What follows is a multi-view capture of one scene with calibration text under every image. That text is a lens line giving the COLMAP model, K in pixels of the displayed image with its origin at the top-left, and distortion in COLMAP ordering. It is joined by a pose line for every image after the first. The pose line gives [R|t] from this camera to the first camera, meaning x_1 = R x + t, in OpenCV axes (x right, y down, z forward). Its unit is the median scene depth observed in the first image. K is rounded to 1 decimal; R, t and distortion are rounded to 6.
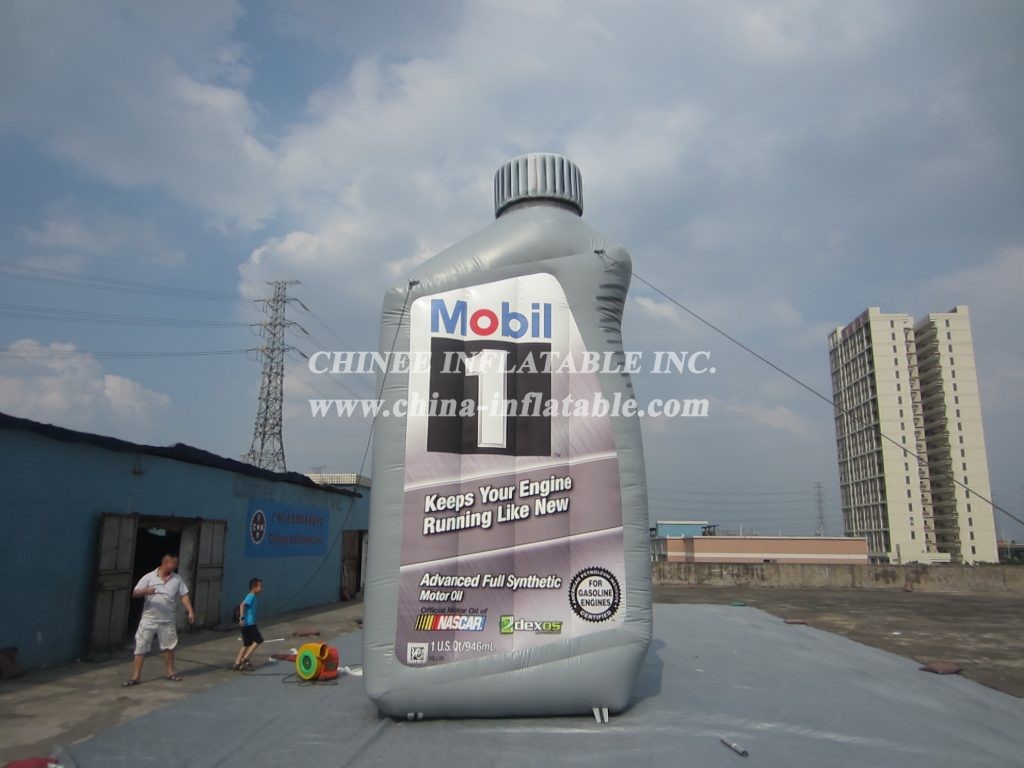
lens RADIAL K [[719.9, 0, 509.4], [0, 719.9, 365.2], [0, 0, 1]] dist [0.001235, -0.044289]
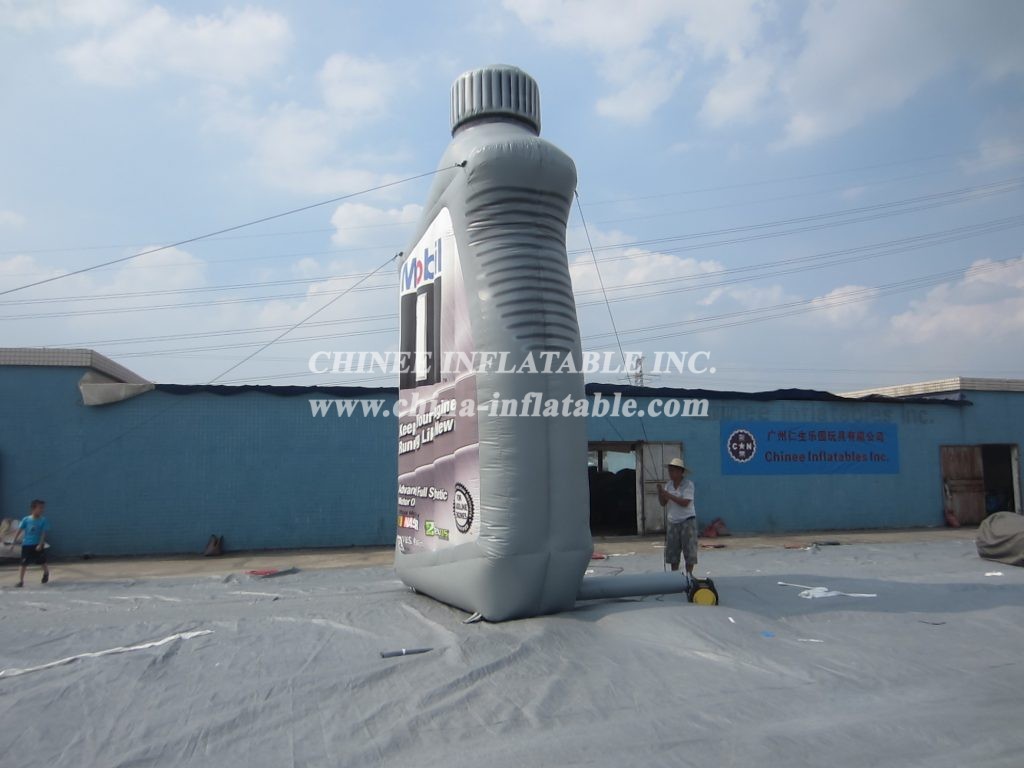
lens RADIAL K [[726.6, 0, 512.0], [0, 726.6, 384.0], [0, 0, 1]] dist [-0.001866, -0.000327]
pose [[0.378999, -0.104536, -0.919474, 1.132023], [0.228243, 0.973463, -0.016594, 0.176154], [0.896808, -0.203575, 0.392801, 0.682661]]
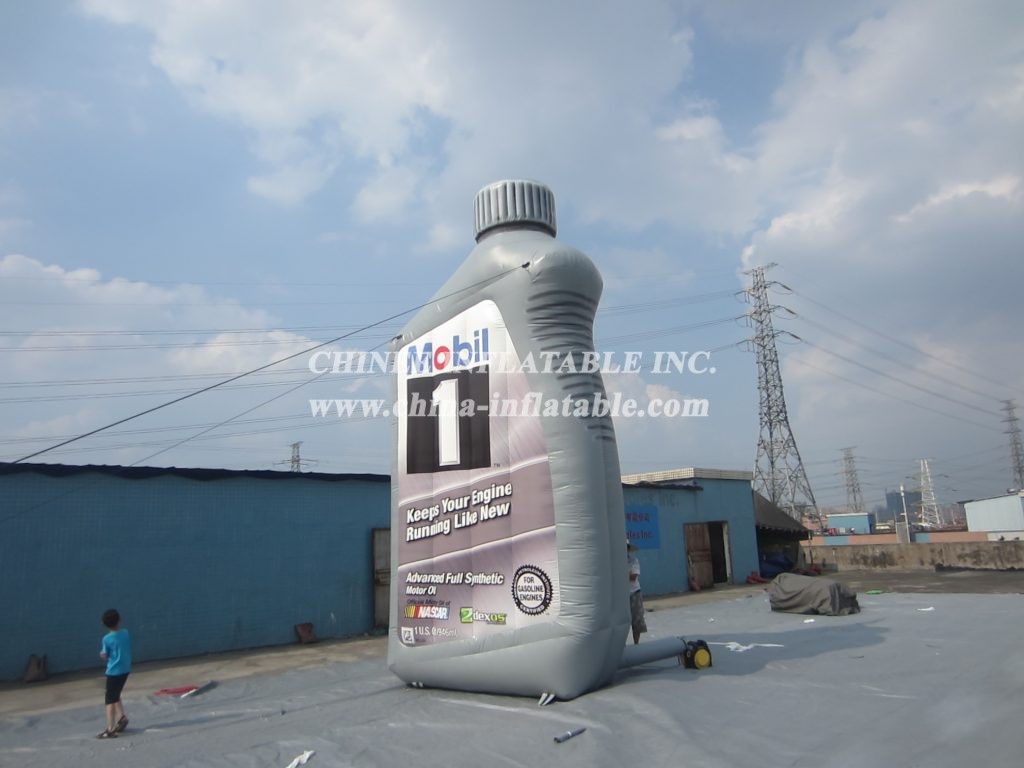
lens RADIAL K [[724.3, 0, 512.0], [0, 724.3, 384.0], [0, 0, 1]] dist [-0.009256, -0.003920]
pose [[0.757988, -0.171782, -0.629241, 0.830106], [0.198137, 0.979751, -0.028794, 0.040694], [0.621446, -0.102851, 0.776676, 0.168525]]
